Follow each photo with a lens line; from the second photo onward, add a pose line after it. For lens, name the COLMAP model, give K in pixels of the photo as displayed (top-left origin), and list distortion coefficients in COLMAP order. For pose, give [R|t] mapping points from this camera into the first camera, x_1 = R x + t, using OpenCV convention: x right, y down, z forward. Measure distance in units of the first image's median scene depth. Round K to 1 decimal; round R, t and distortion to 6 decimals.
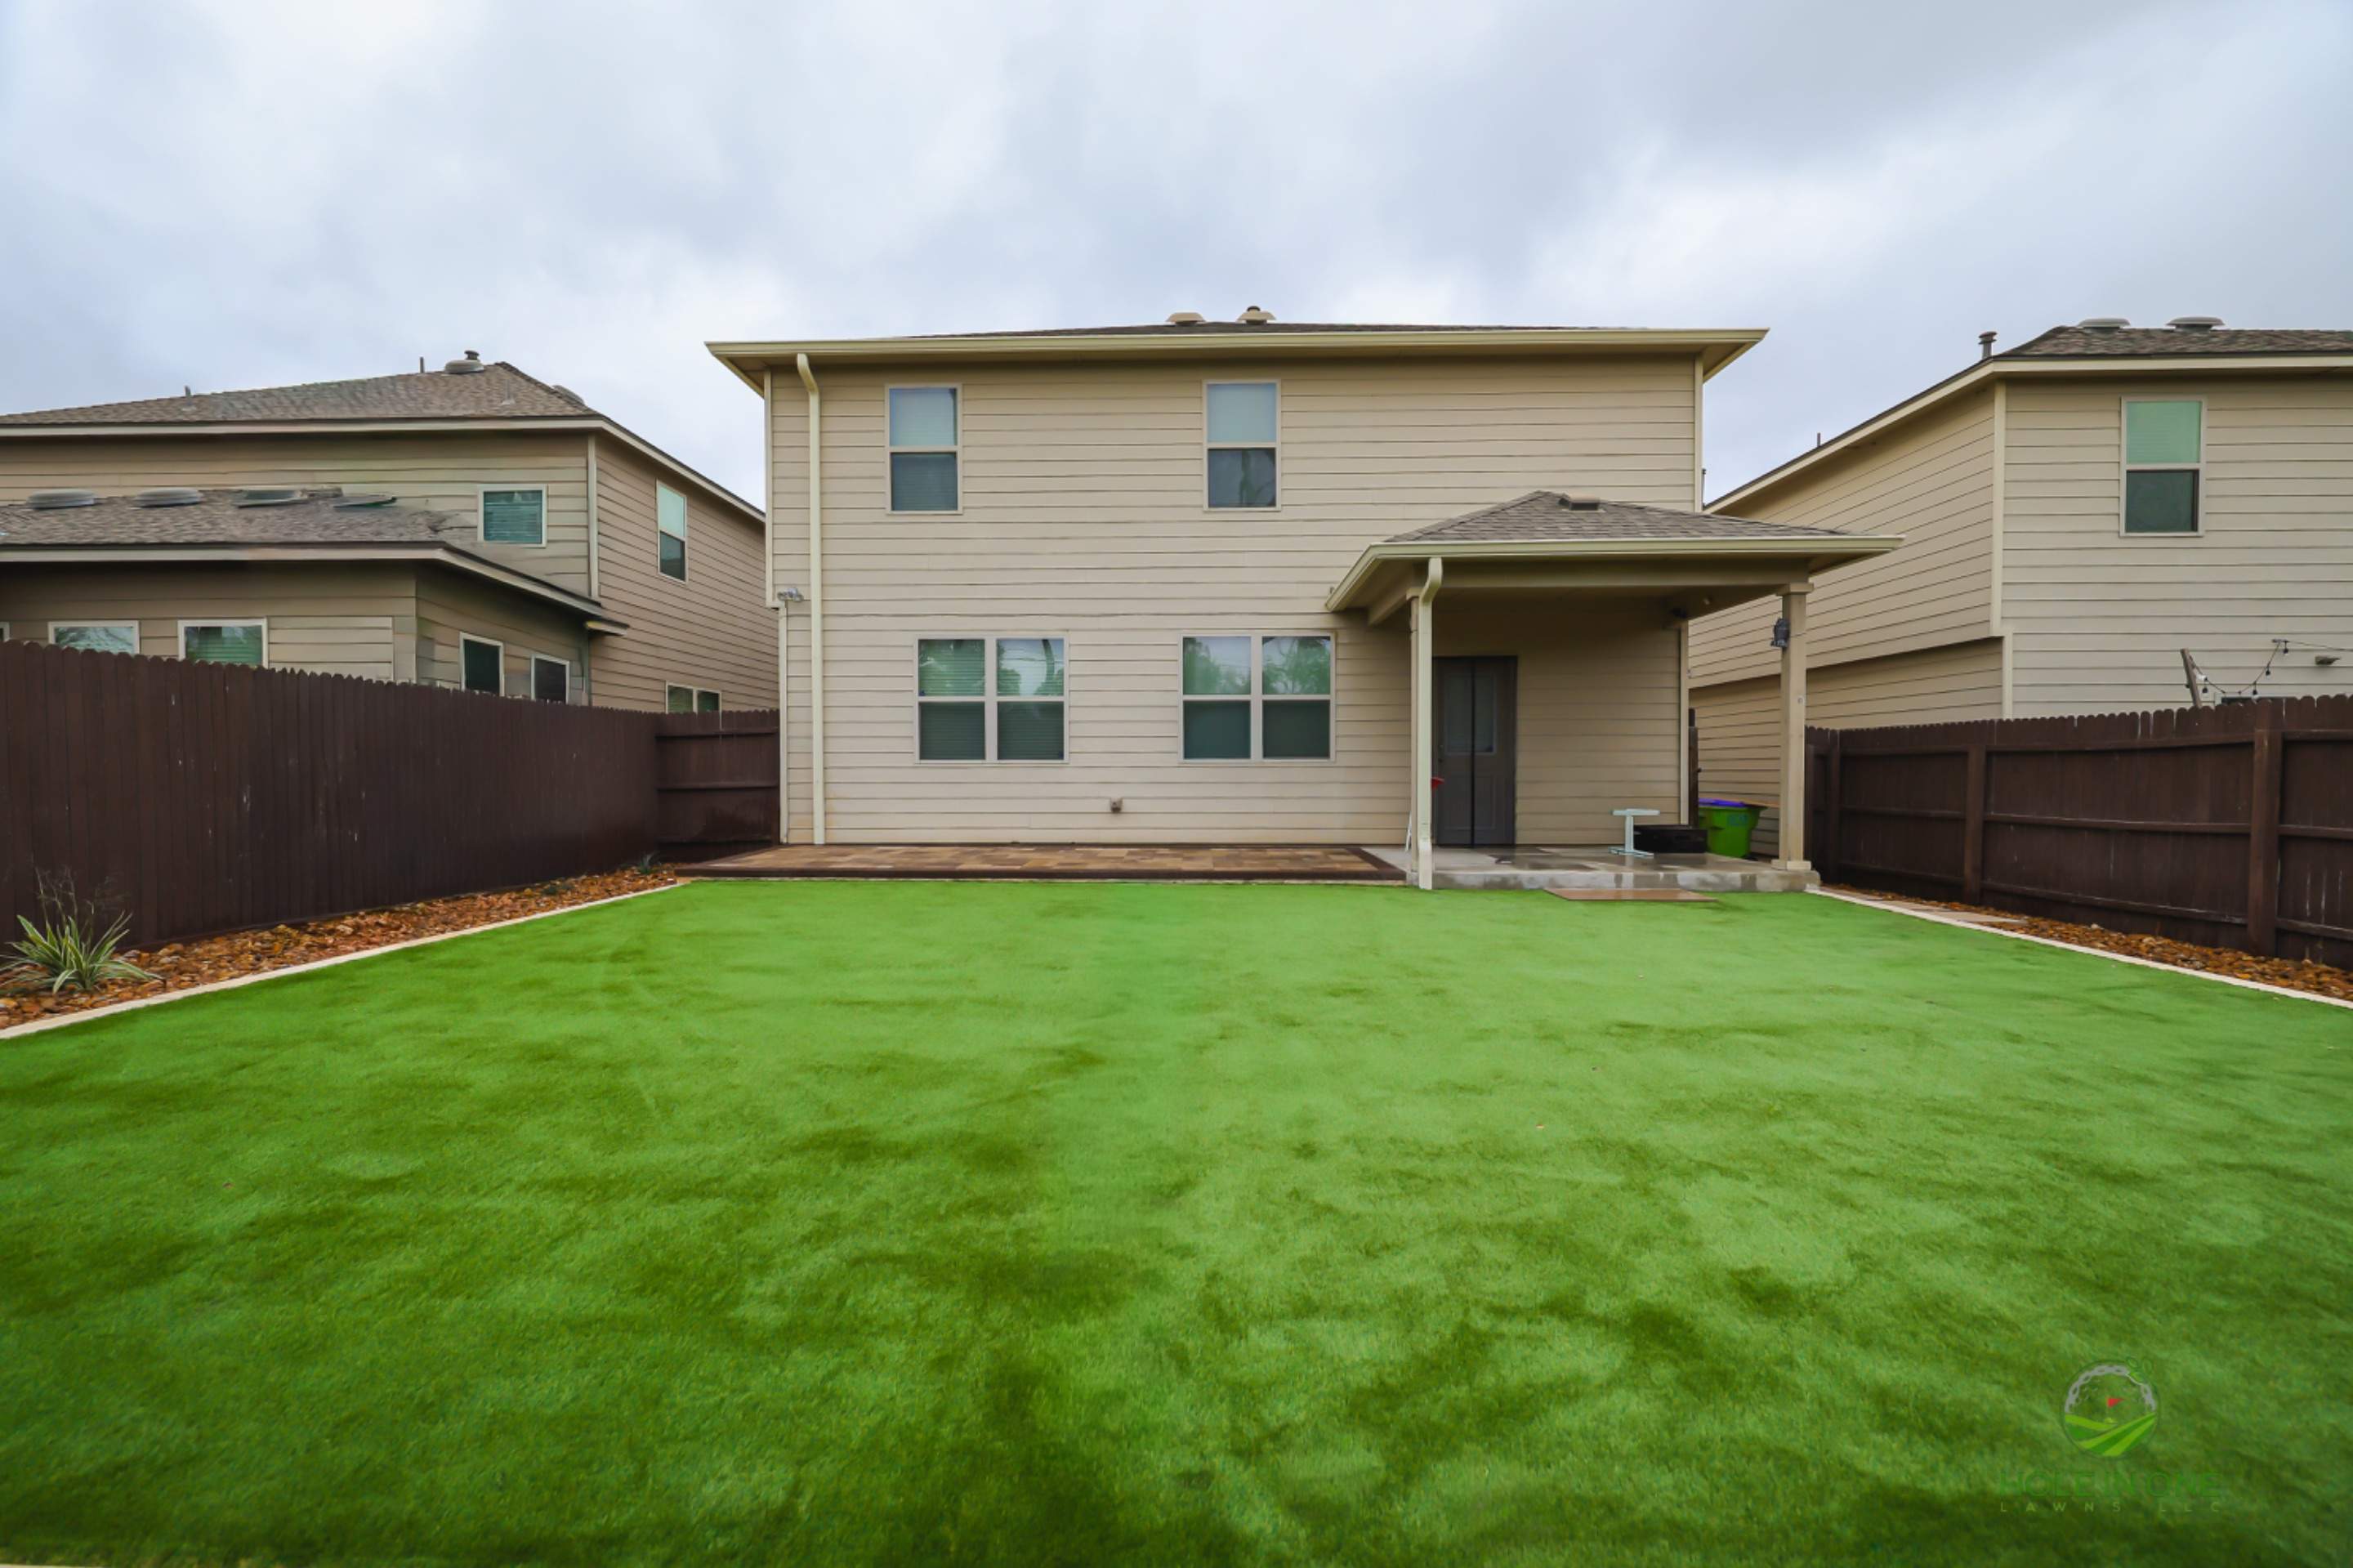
lens RADIAL K [[957.1, 0, 1169.0], [0, 957.1, 789.3], [0, 0, 1]] dist [0.000838, -0.000105]
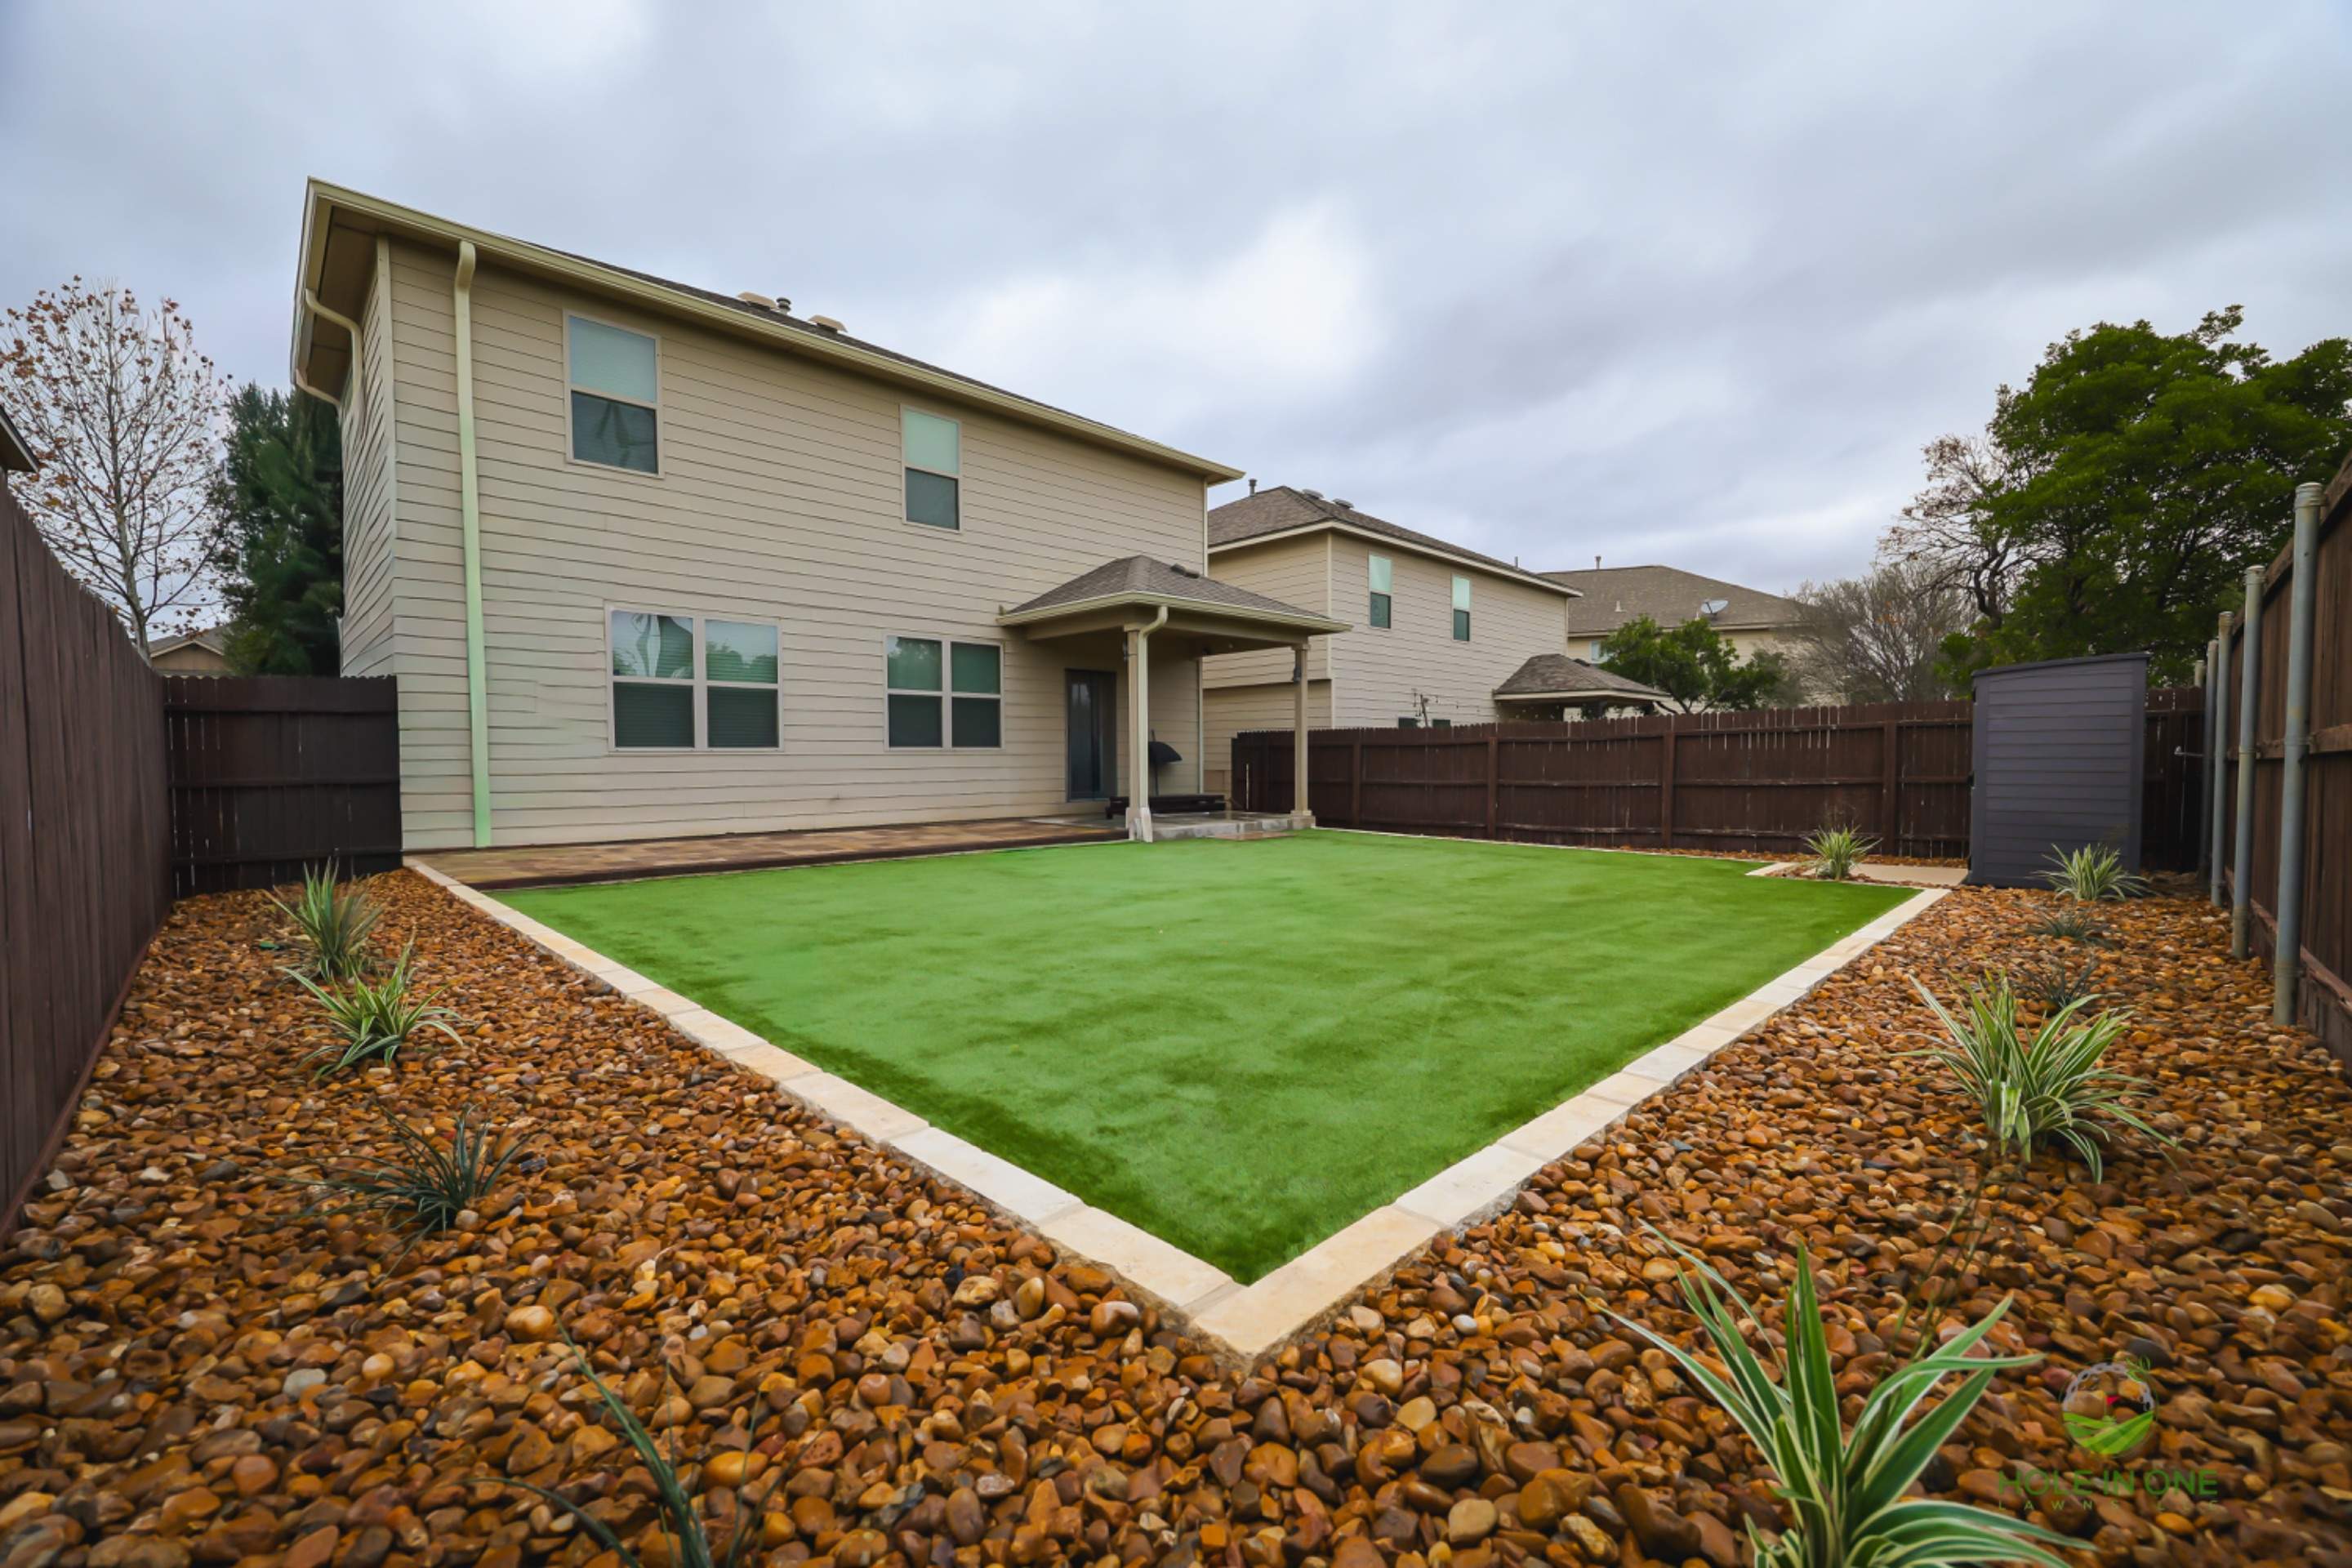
lens RADIAL K [[956.6, 0, 1161.2], [0, 956.6, 787.1], [0, 0, 1]] dist [0.000838, -0.000105]
pose [[0.692744, -0.025488, 0.720733, -0.558413], [0.018705, 0.999674, 0.017373, 0.000400], [-0.720941, 0.001446, 0.692995, 0.020930]]
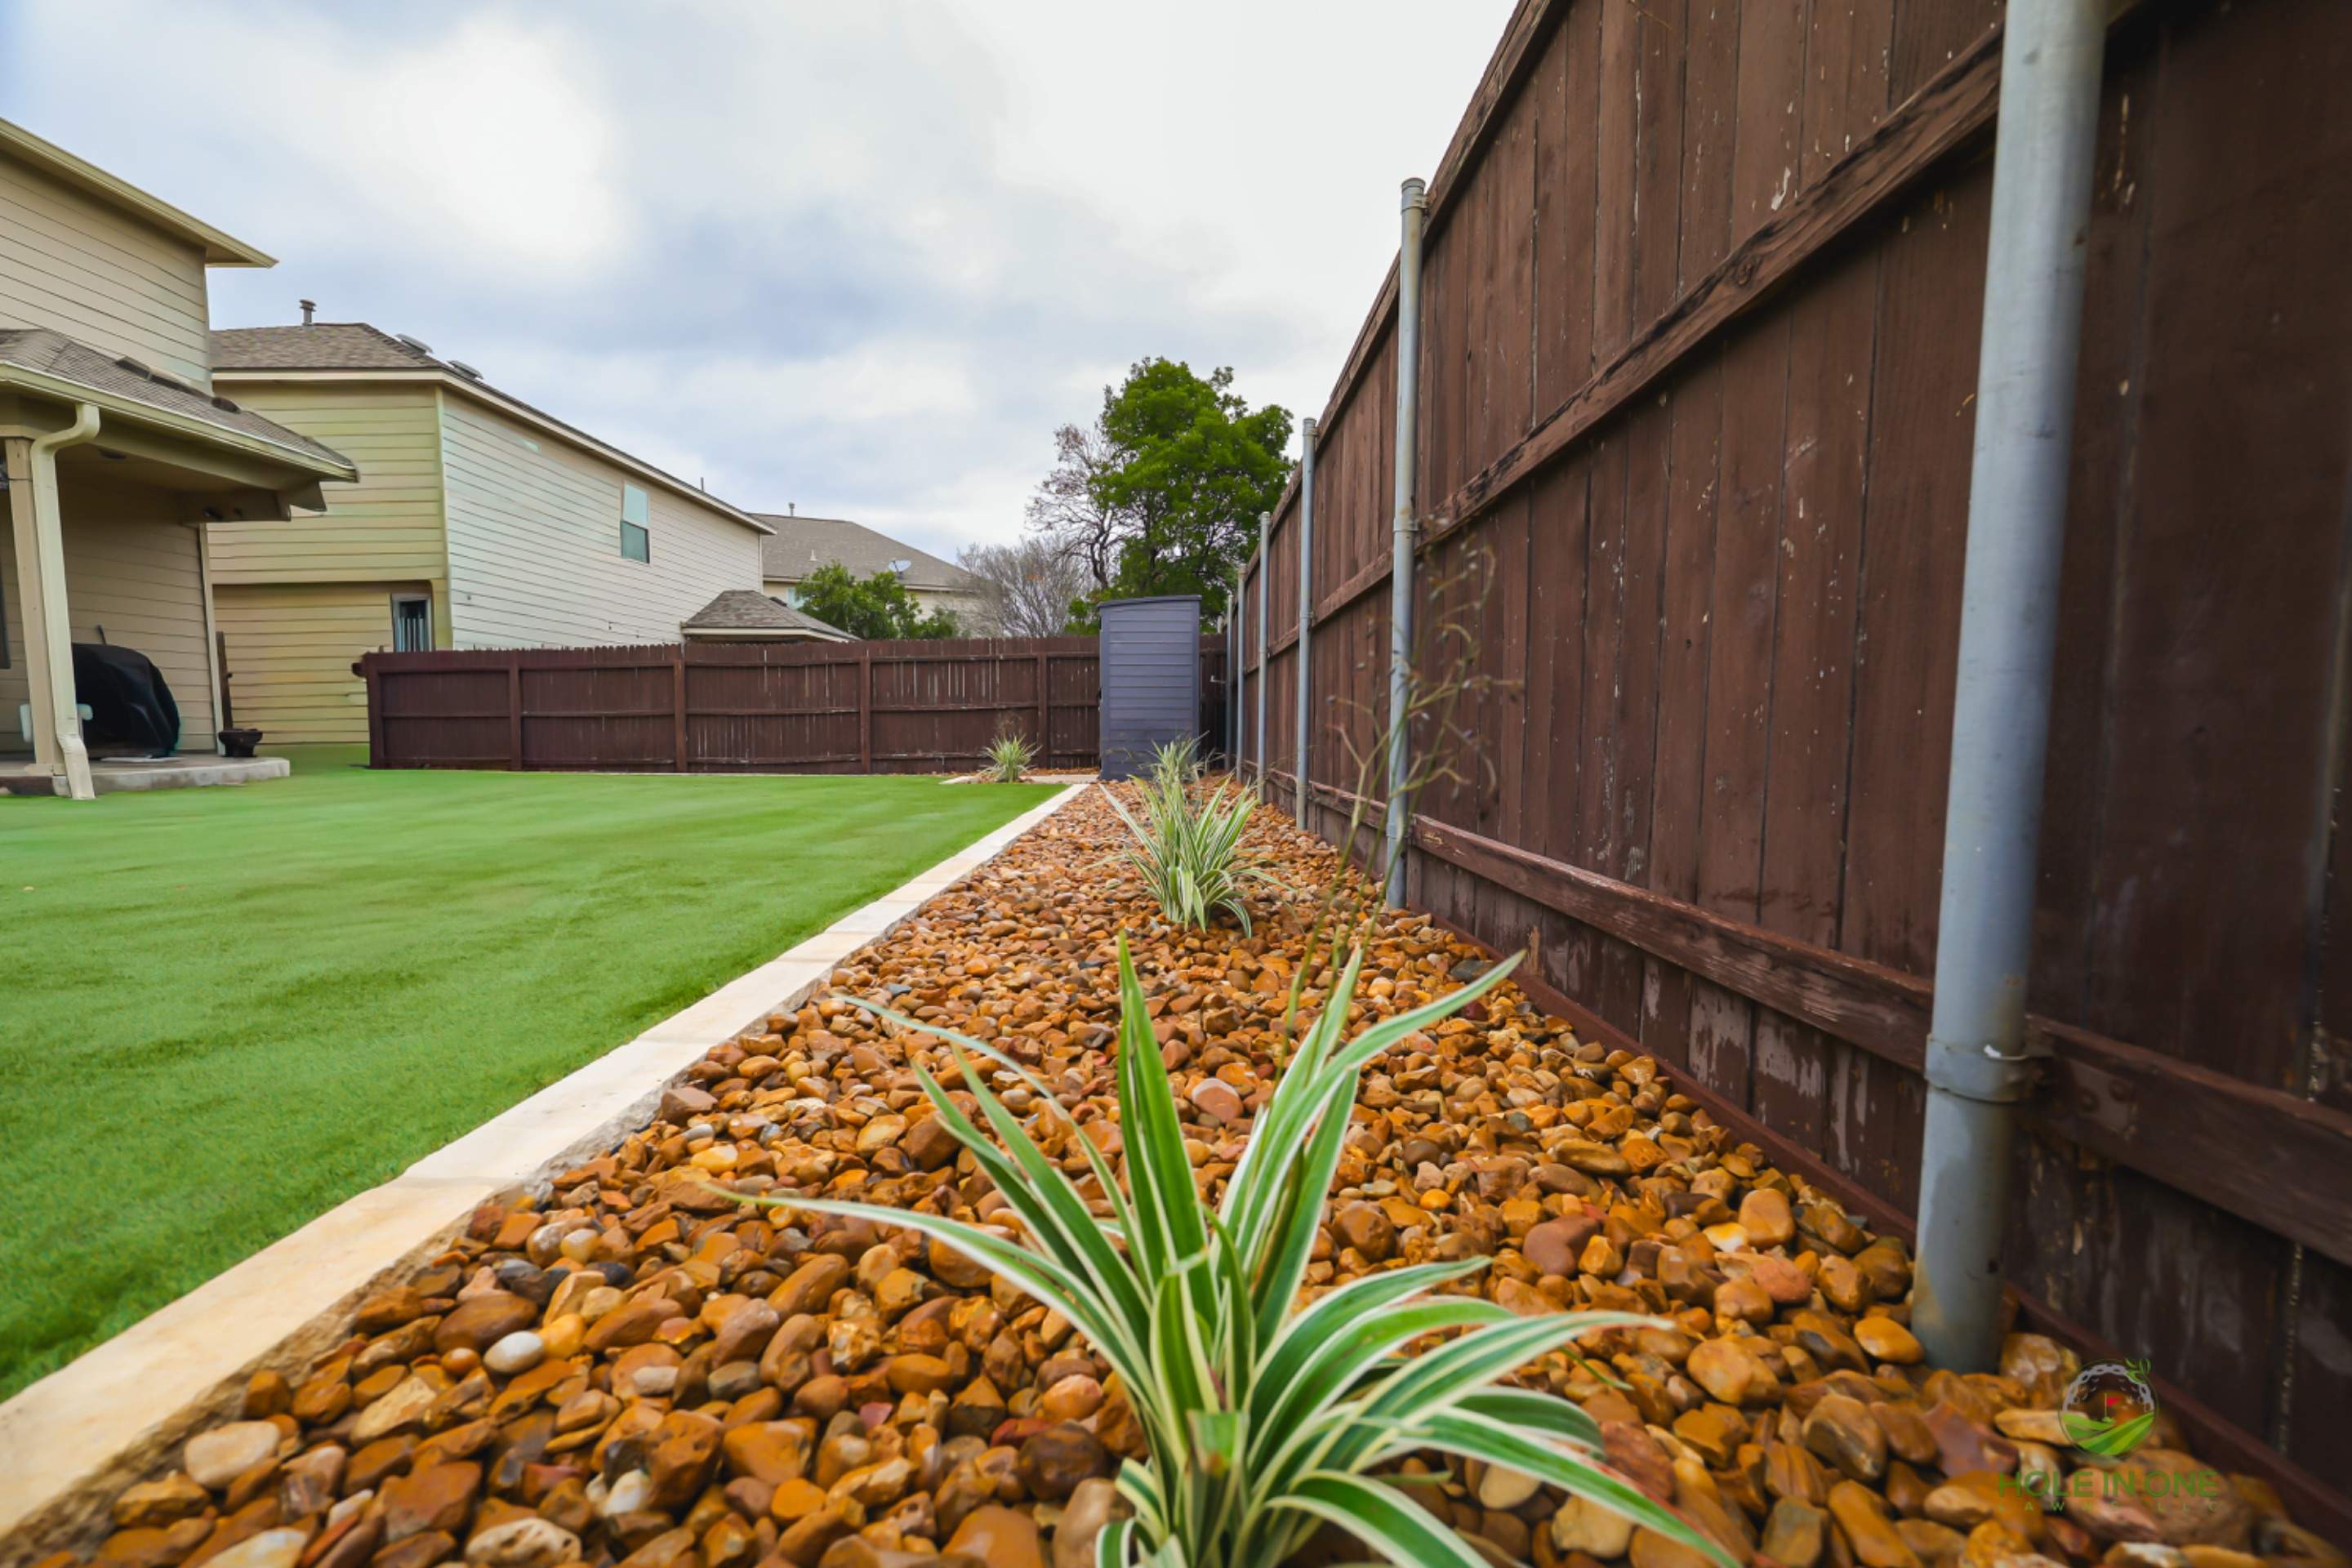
lens RADIAL K [[956.6, 0, 1183.1], [0, 956.6, 787.0], [0, 0, 1]] dist [0.000838, -0.000105]
pose [[-0.042167, -0.071480, 0.996550, -0.486050], [0.020359, 0.997169, 0.072386, 0.044018], [-0.998903, 0.023341, -0.040592, 0.043563]]
